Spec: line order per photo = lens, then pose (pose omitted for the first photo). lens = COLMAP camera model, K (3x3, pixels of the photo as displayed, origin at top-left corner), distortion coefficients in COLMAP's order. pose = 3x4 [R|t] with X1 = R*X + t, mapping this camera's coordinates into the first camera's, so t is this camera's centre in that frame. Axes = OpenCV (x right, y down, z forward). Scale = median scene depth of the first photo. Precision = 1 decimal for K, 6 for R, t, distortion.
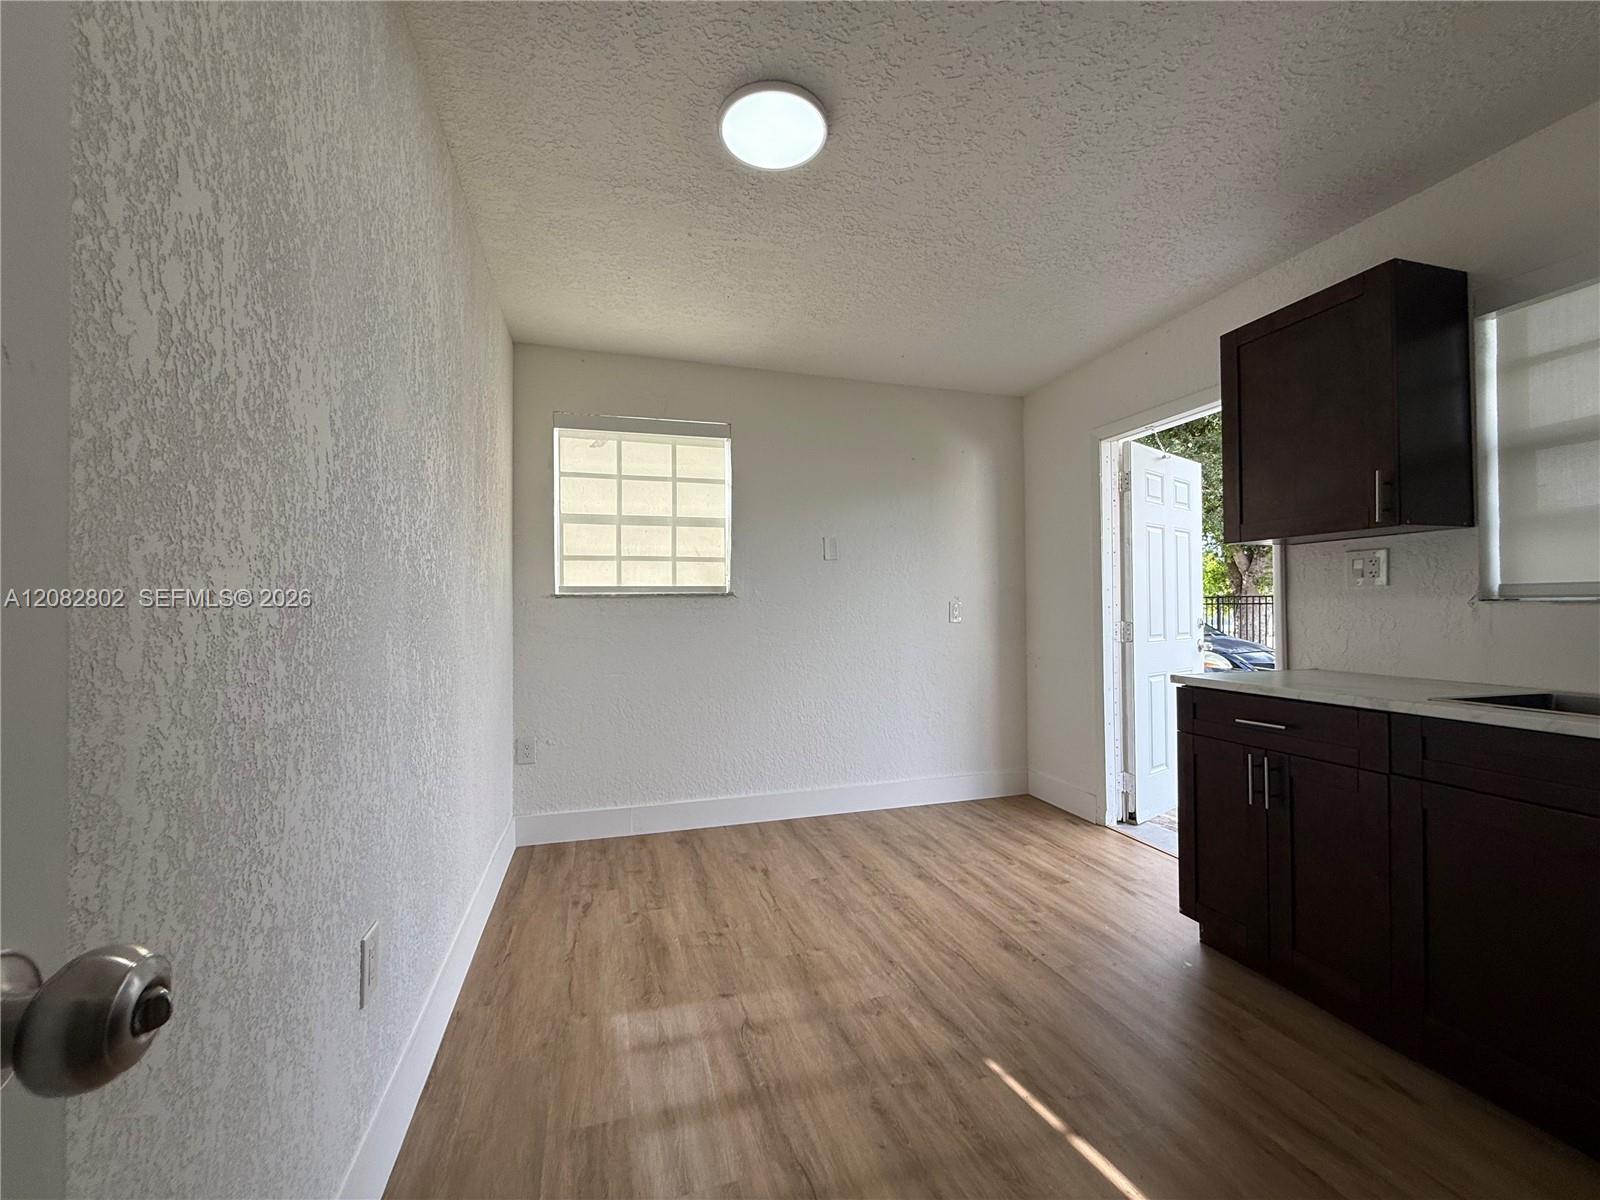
lens RADIAL K [[640.9, 0, 794.7], [0, 640.9, 600.0], [0, 0, 1]] dist [-0.001463, 0.000426]
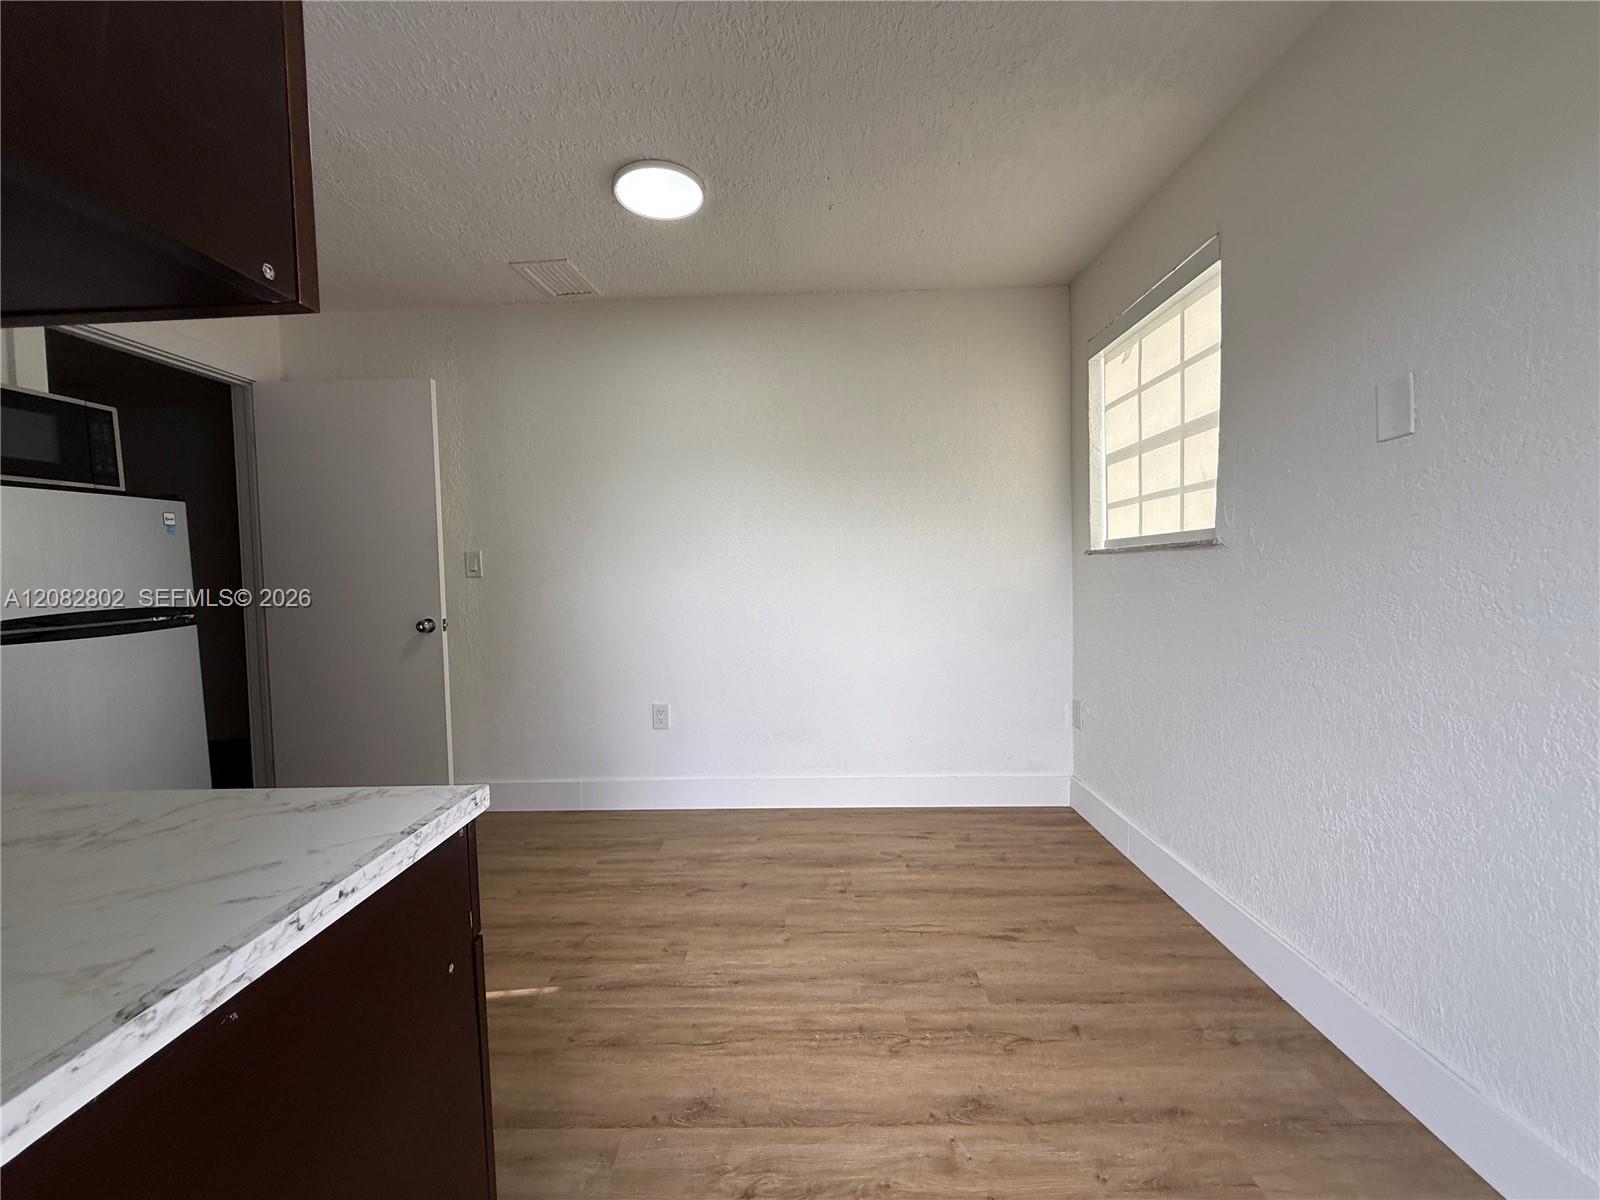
lens RADIAL K [[640.9, 0, 795.8], [0, 640.9, 602.8], [0, 0, 1]] dist [-0.001463, 0.000426]
pose [[-0.309572, 0.065667, -0.948606, 0.942422], [0.042505, 0.997571, 0.055185, -0.004212], [0.949926, -0.023237, -0.311611, 1.383902]]
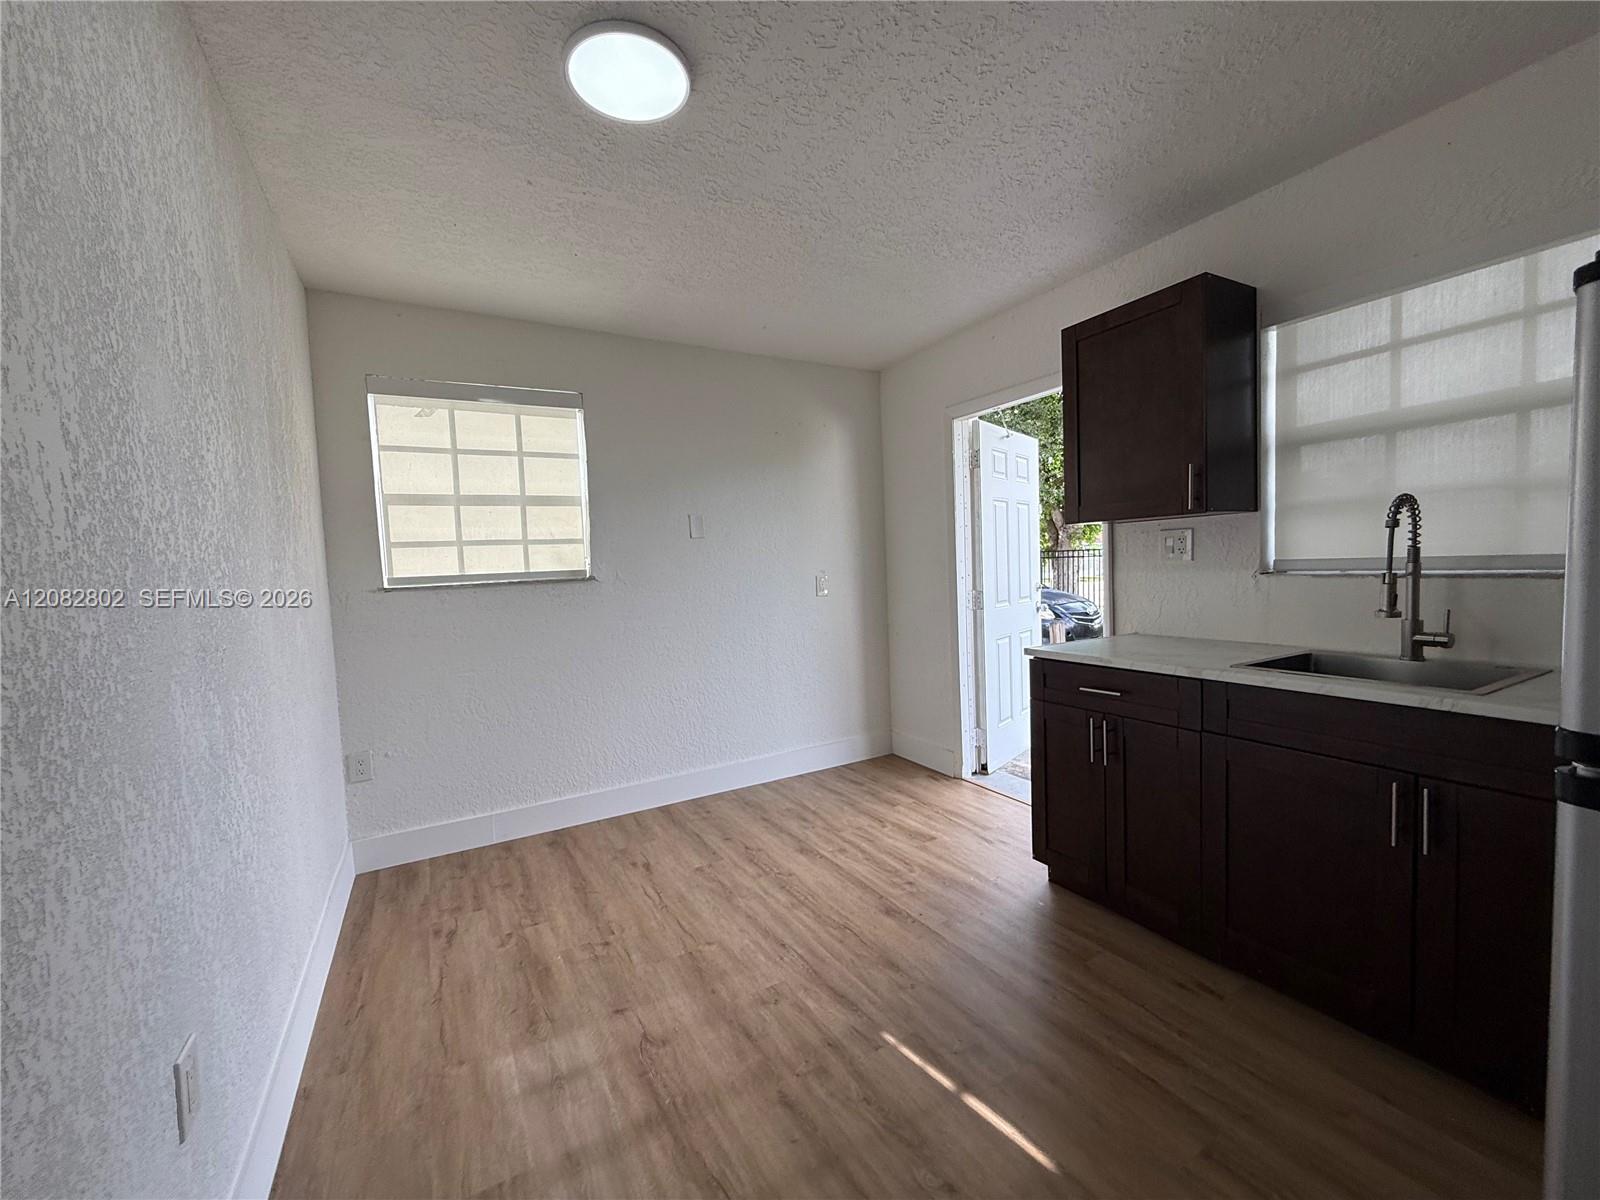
lens RADIAL K [[640.9, 0, 795.8], [0, 640.9, 599.9], [0, 0, 1]] dist [-0.001463, 0.000426]
pose [[0.973830, -0.044810, 0.222816, -0.033130], [0.030439, 0.997253, 0.067523, -0.053756], [-0.225229, -0.058974, 0.972519, 0.033849]]
